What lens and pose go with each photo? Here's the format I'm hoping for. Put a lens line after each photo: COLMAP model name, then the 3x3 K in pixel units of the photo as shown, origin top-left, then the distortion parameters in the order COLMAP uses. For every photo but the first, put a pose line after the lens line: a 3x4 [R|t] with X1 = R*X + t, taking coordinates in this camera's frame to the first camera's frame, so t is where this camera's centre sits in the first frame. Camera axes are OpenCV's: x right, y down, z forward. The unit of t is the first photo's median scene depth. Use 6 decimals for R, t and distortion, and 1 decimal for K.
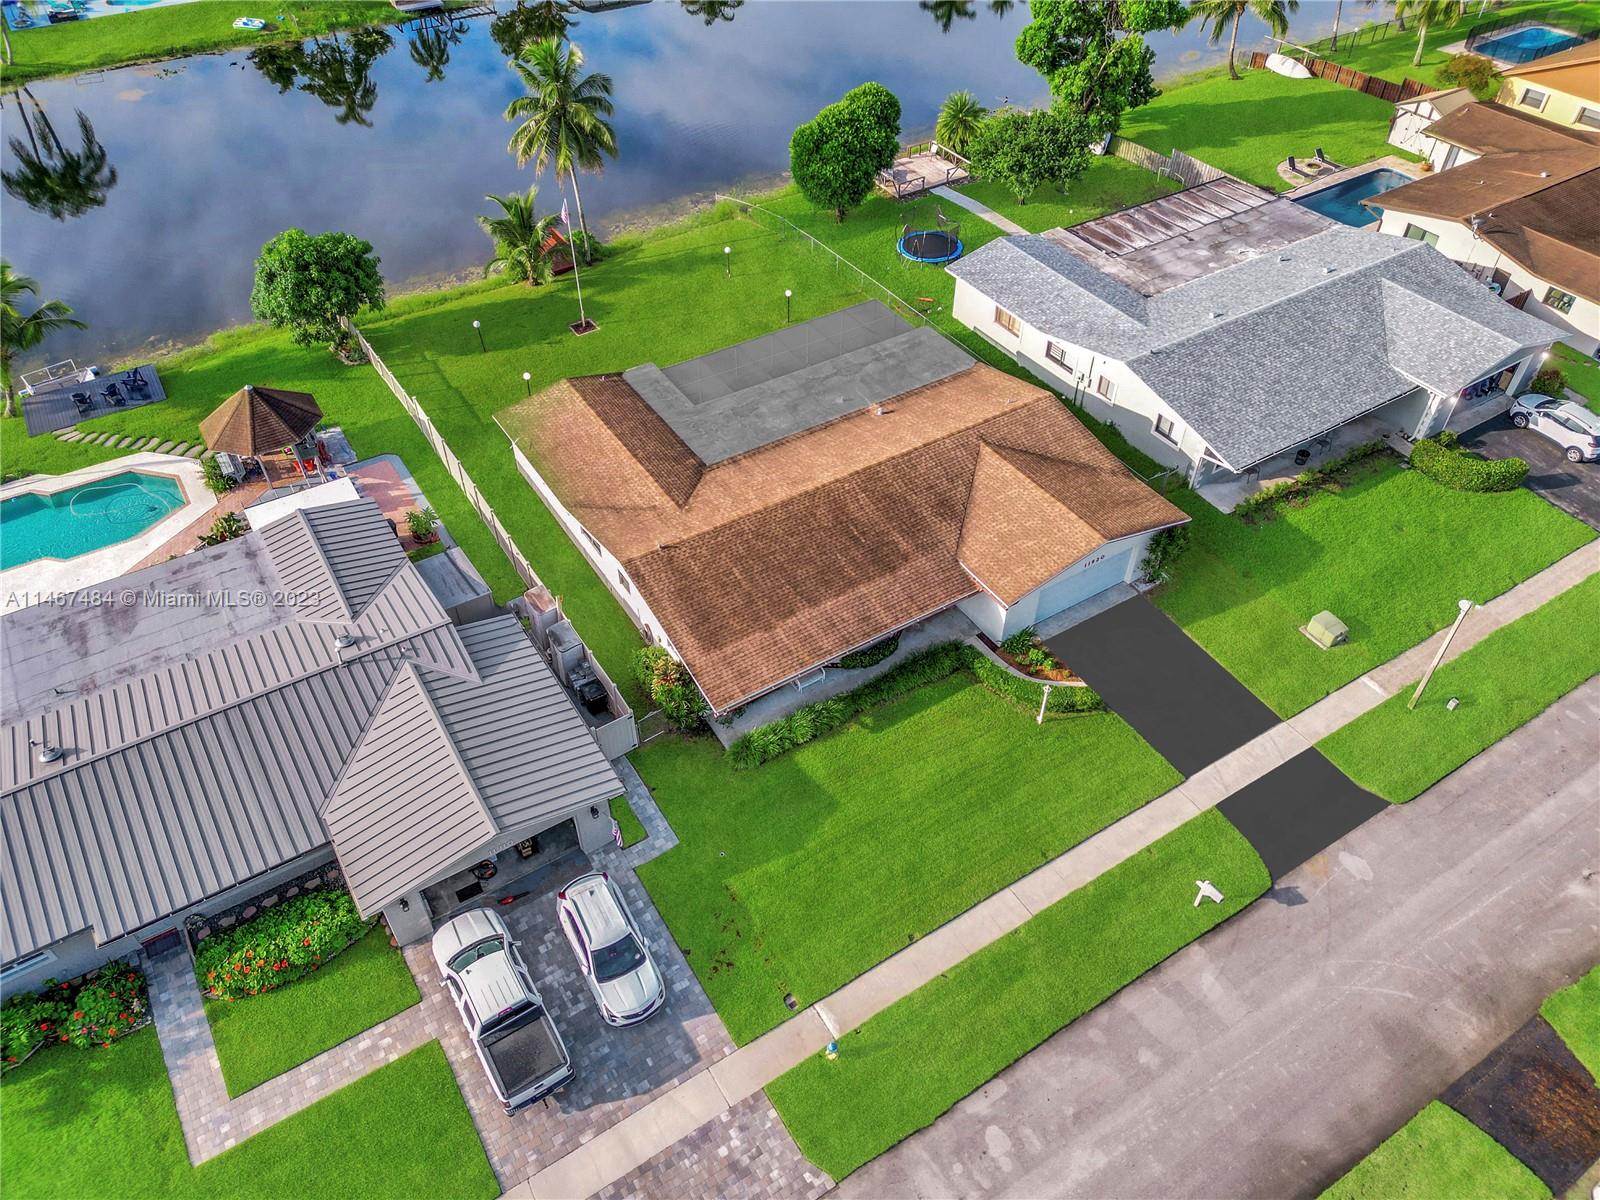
lens RADIAL K [[1147.5, 0, 796.6], [0, 1147.5, 601.9], [0, 0, 1]] dist [0.065630, -0.052751]
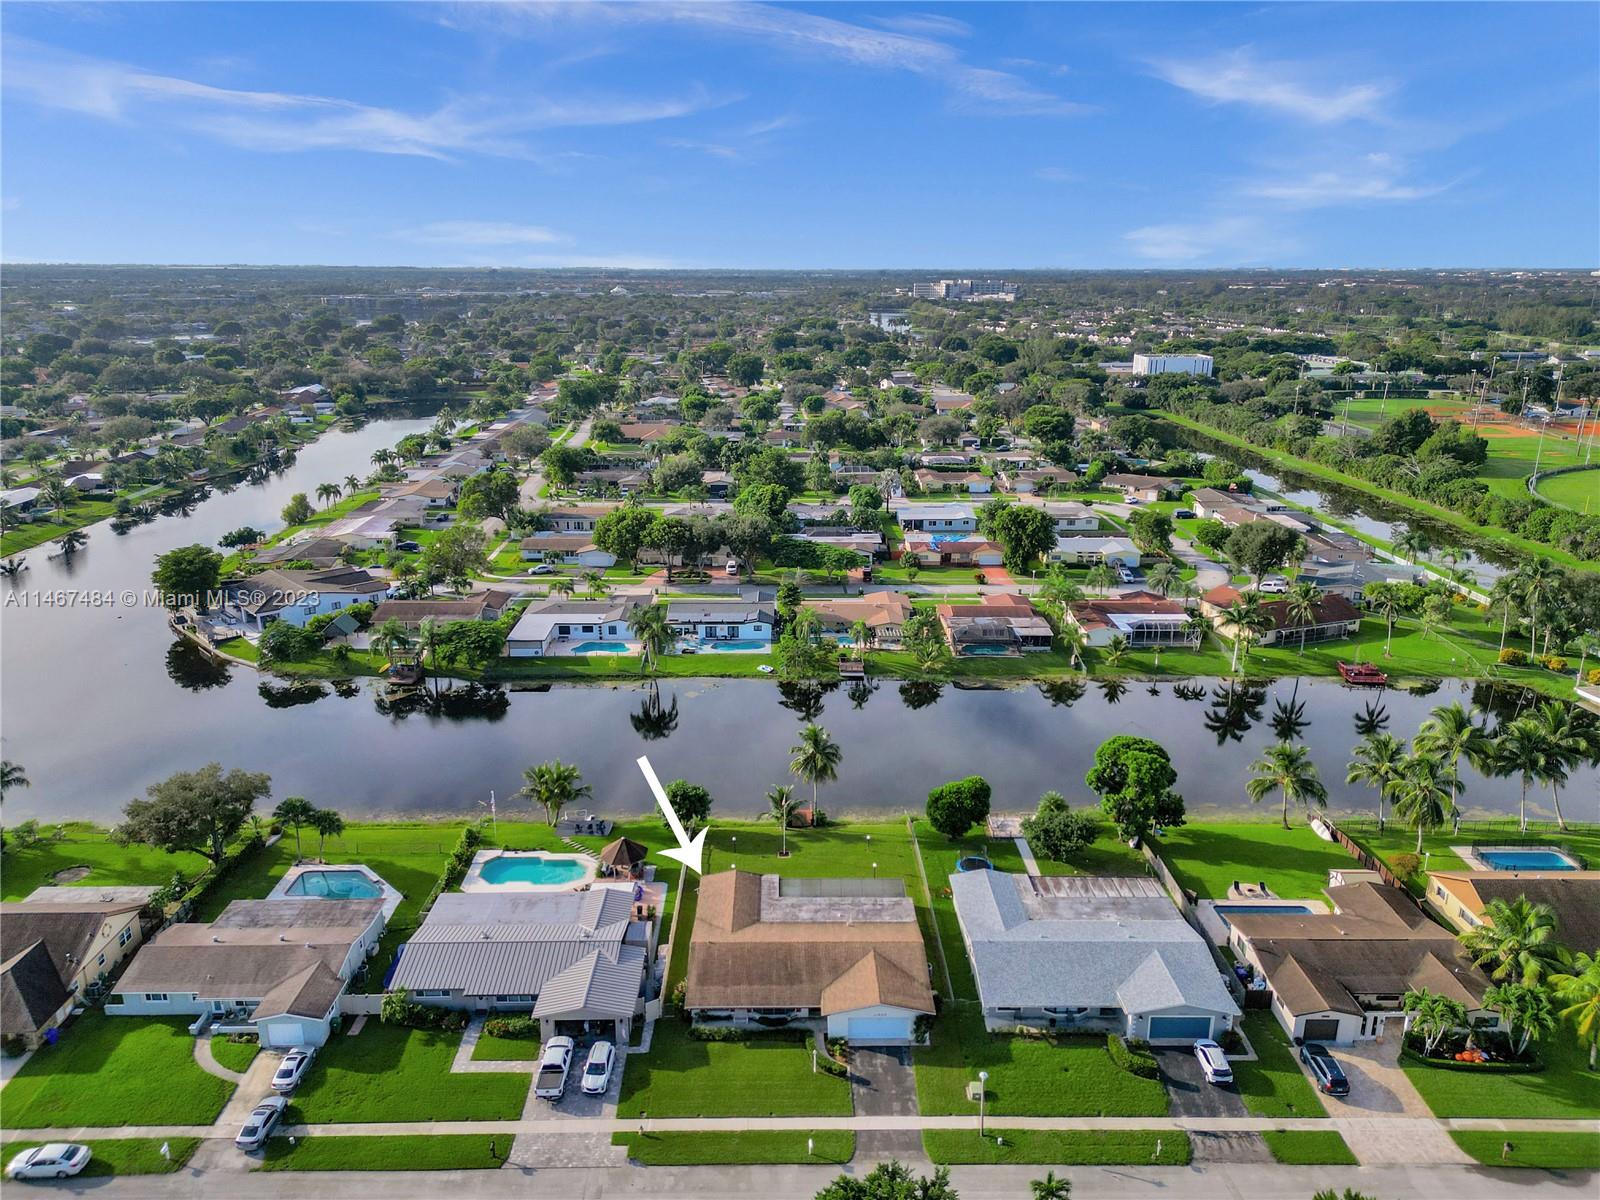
lens RADIAL K [[1147.5, 0, 803.1], [0, 1147.5, 592.9], [0, 0, 1]] dist [0.065630, -0.052751]
pose [[0.852974, 0.153991, -0.498720, 0.901611], [-0.364996, 0.858997, -0.359028, 0.095280], [0.373112, 0.488273, 0.788909, -0.937484]]
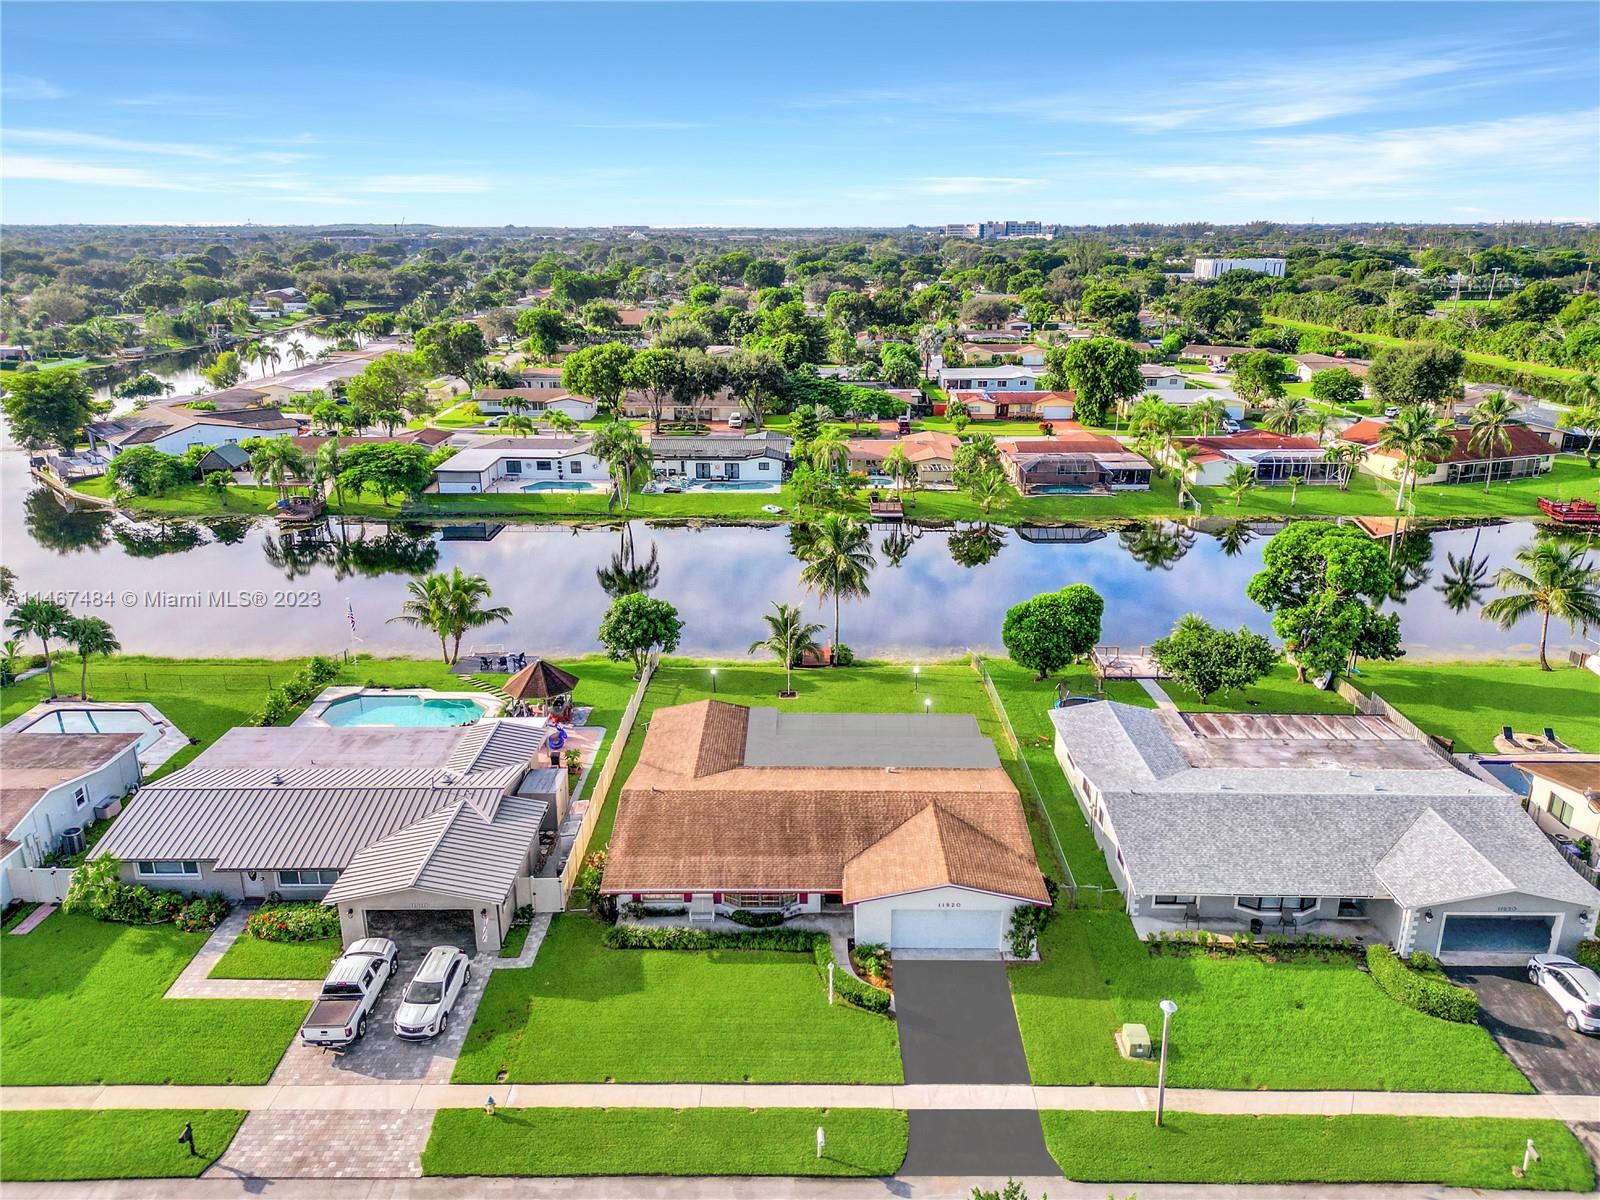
lens RADIAL K [[1147.5, 0, 801.2], [0, 1147.5, 601.5], [0, 0, 1]] dist [0.065630, -0.052751]
pose [[0.840314, 0.167031, -0.515726, 0.573014], [-0.374394, 0.866834, -0.329284, 0.117550], [0.392049, 0.469787, 0.790948, -0.121474]]
